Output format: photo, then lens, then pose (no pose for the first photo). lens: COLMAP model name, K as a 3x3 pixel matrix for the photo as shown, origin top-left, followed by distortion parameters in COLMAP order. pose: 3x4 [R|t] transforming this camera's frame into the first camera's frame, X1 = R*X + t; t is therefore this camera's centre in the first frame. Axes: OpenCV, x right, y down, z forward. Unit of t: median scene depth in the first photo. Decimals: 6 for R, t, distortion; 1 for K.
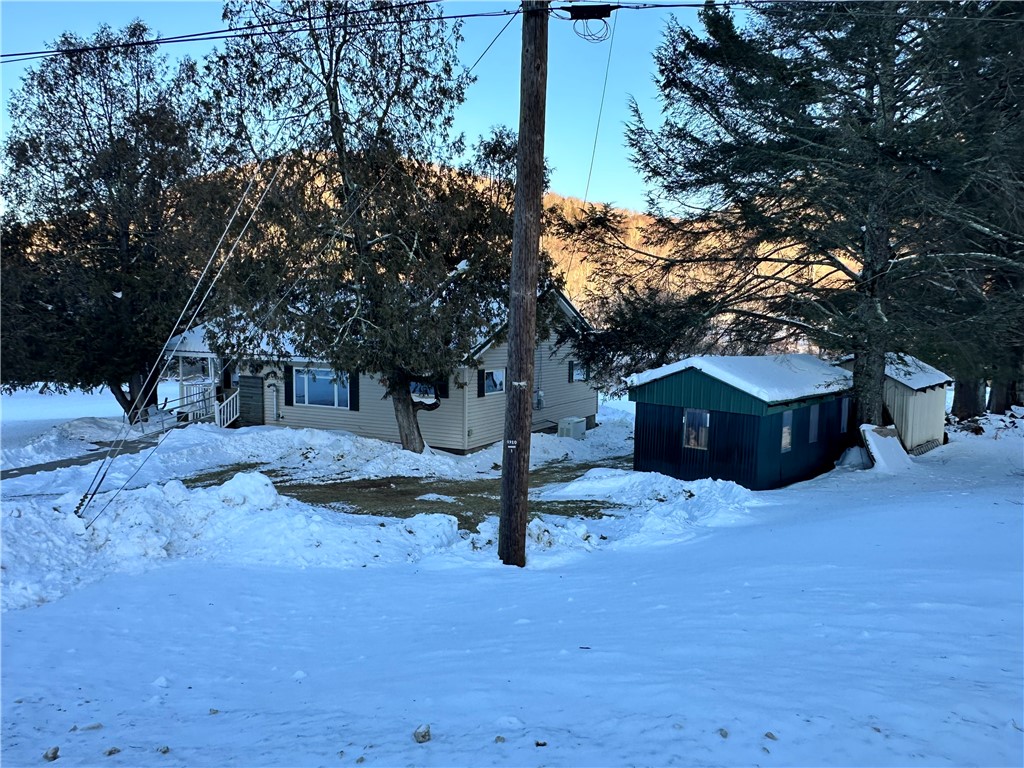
lens RADIAL K [[703.1, 0, 506.6], [0, 703.1, 385.4], [0, 0, 1]] dist [-0.000172, -0.004389]
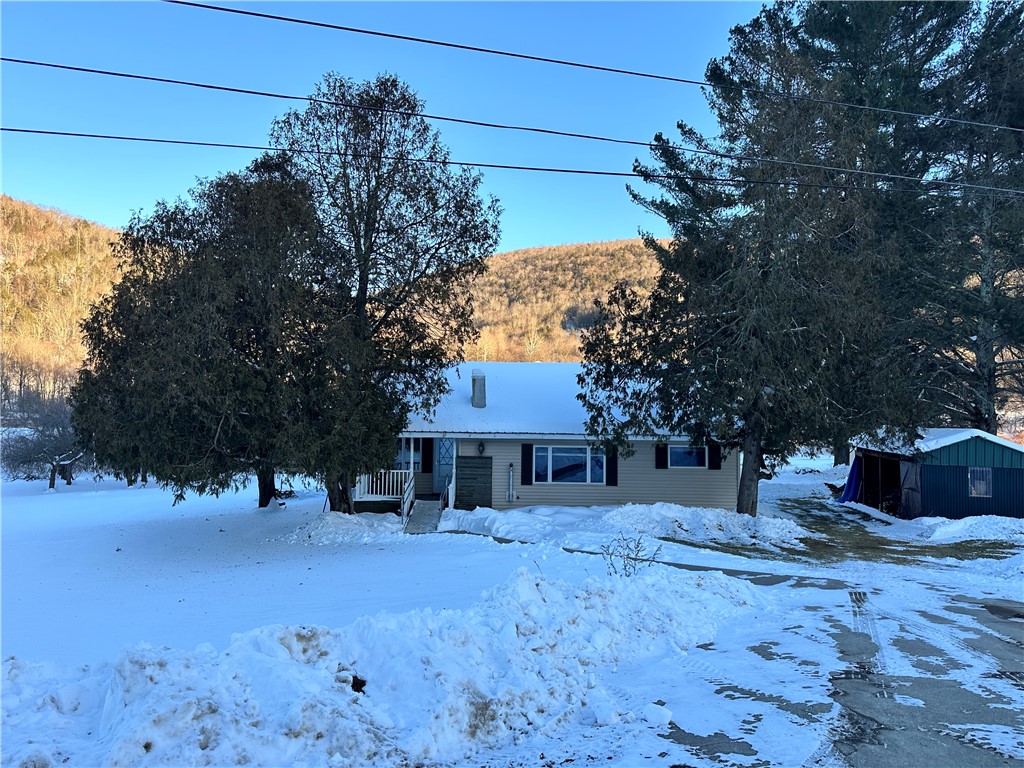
lens RADIAL K [[713.9, 0, 514.8], [0, 713.9, 385.8], [0, 0, 1]] dist [0.079854, -0.093869]
pose [[0.878032, 0.016707, 0.478311, -1.091647], [0.035229, 0.994423, -0.099405, -0.013869], [-0.477304, 0.104131, 0.872546, 0.173579]]
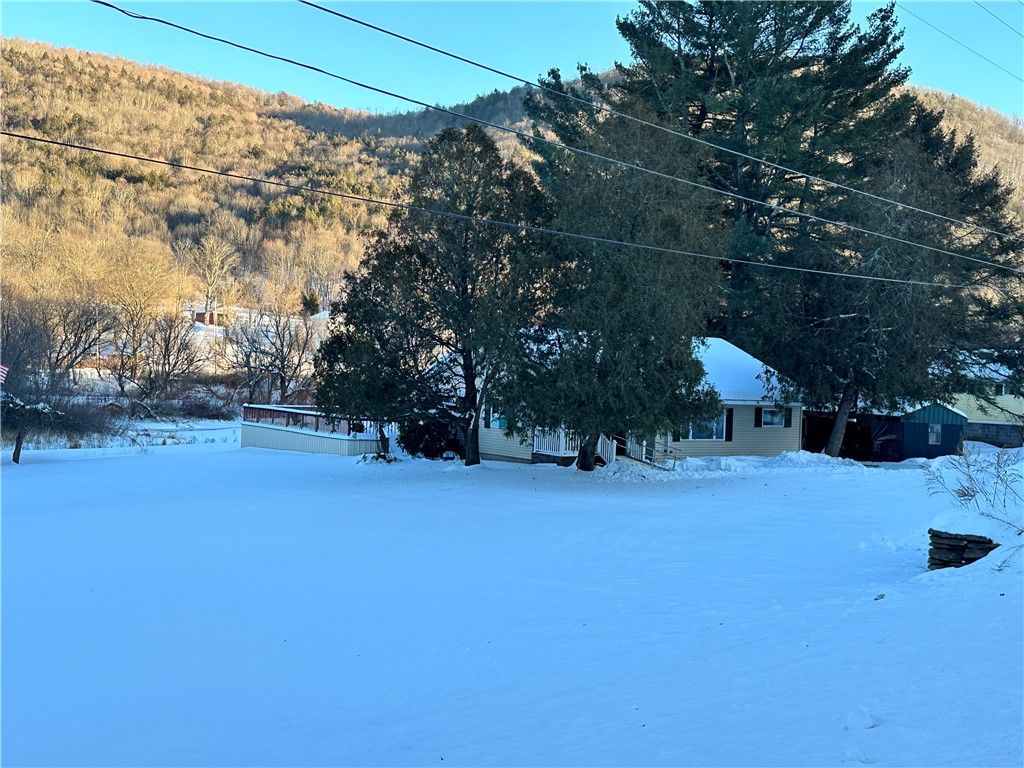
lens RADIAL K [[1204.7, 0, 518.1], [0, 1204.7, 386.5], [0, 0, 1]] dist [0.102335, 0.000000]
pose [[0.458492, -0.003214, 0.888693, -3.018844], [0.037667, 0.999165, -0.015820, -0.055593], [-0.887900, 0.040728, 0.458230, 0.423828]]
